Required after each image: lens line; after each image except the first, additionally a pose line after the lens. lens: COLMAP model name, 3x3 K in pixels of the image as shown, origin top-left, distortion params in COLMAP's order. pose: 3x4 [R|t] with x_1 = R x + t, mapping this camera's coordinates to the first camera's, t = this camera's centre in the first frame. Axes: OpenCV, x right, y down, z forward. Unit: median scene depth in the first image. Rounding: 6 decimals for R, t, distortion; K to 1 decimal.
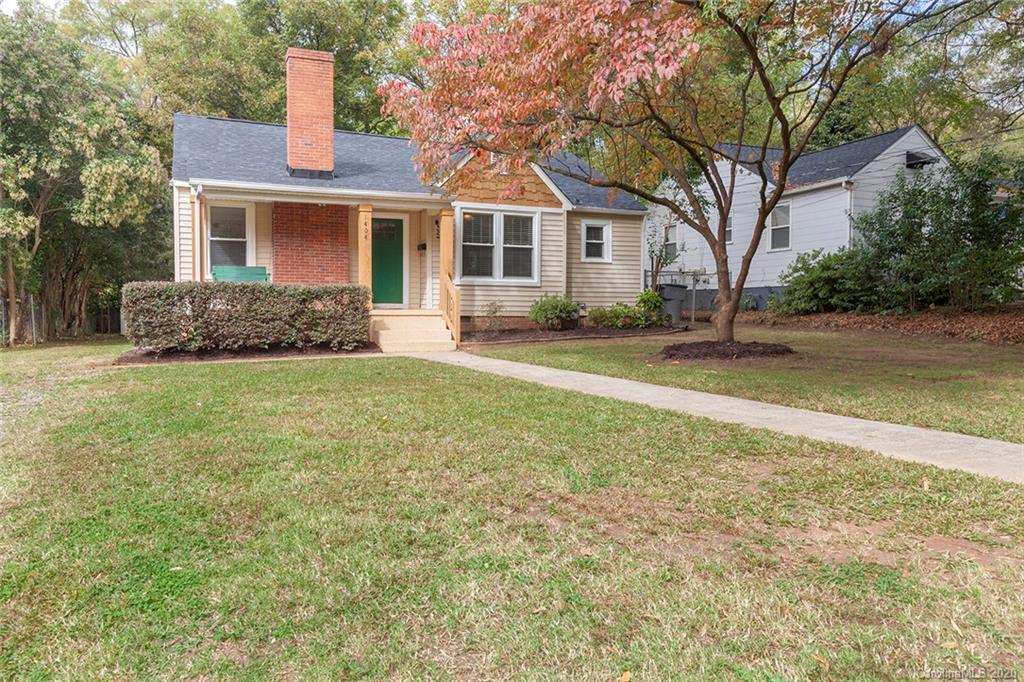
lens RADIAL K [[729.3, 0, 507.5], [0, 729.3, 343.5], [0, 0, 1]] dist [0.005013, -0.001066]
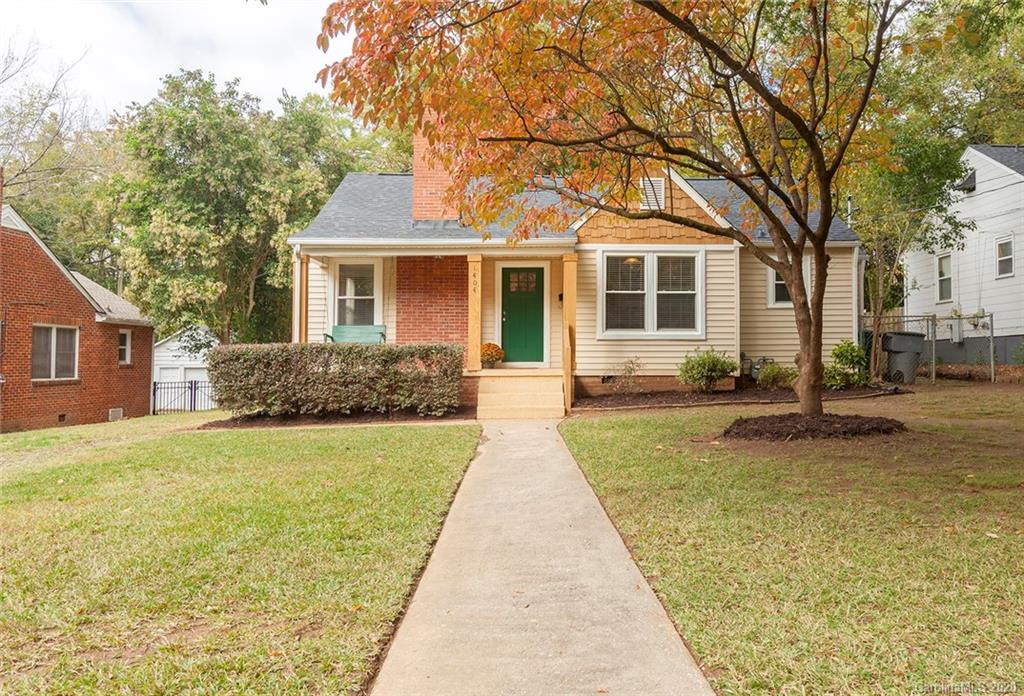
lens RADIAL K [[805.4, 0, 518.8], [0, 805.4, 350.2], [0, 0, 1]] dist [0.008333, -0.014865]
pose [[0.942785, -0.014962, -0.333066, 0.153471], [-0.006047, 0.998061, -0.061950, -0.008203], [0.333347, 0.060420, 0.940866, 0.070352]]
